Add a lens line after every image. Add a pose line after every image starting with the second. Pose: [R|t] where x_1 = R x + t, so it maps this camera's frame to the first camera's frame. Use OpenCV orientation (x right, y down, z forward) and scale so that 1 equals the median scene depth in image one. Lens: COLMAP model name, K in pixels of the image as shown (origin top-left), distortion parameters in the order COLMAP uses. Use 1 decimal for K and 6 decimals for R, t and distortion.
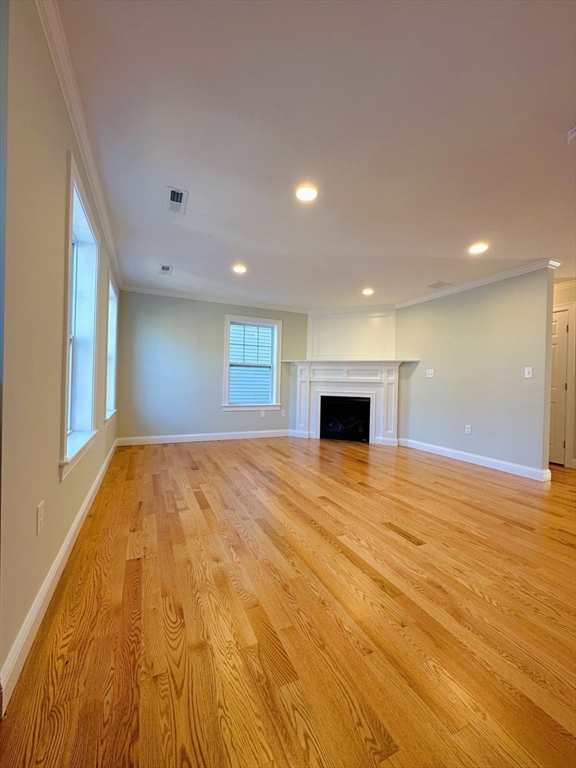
lens RADIAL K [[306.4, 0, 288.9], [0, 306.4, 381.7], [0, 0, 1]] dist [-0.005325, 0.000638]
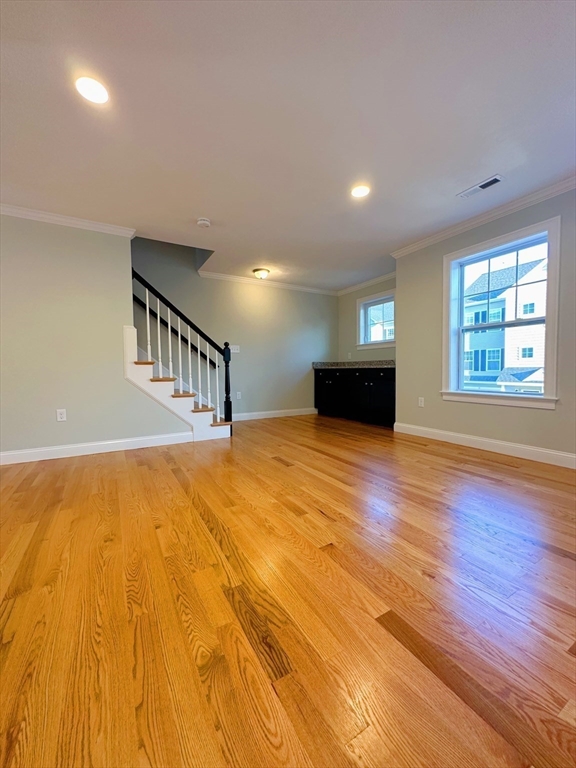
lens RADIAL K [[306.4, 0, 288.0], [0, 306.4, 383.7], [0, 0, 1]] dist [-0.005325, 0.000638]
pose [[-0.995825, 0.005923, -0.091095, 0.385052], [0.002134, 0.999131, 0.041627, 0.071565], [0.091263, 0.041259, -0.994972, 1.950645]]
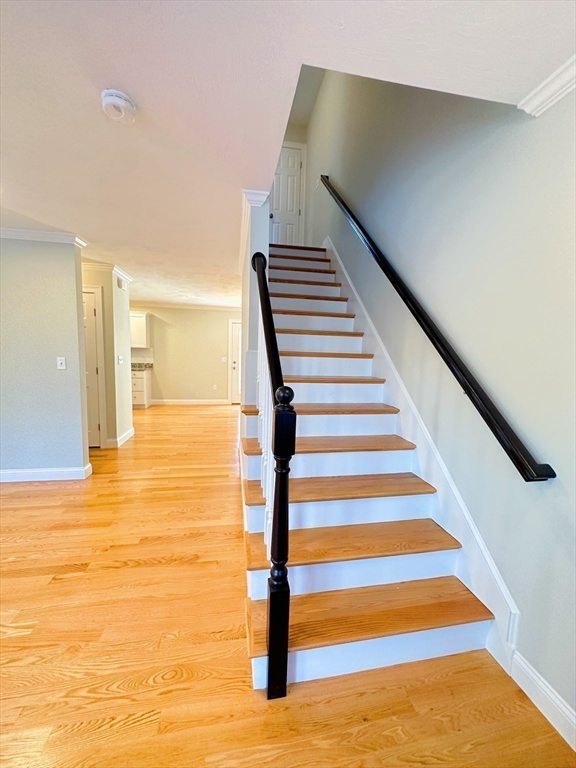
lens RADIAL K [[306.4, 0, 289.2], [0, 306.4, 386.1], [0, 0, 1]] dist [-0.005325, 0.000638]
pose [[0.250975, -0.120628, 0.960448, 0.146186], [-0.019261, 0.991386, 0.129546, -0.126490], [-0.967802, -0.051013, 0.246489, 0.217615]]
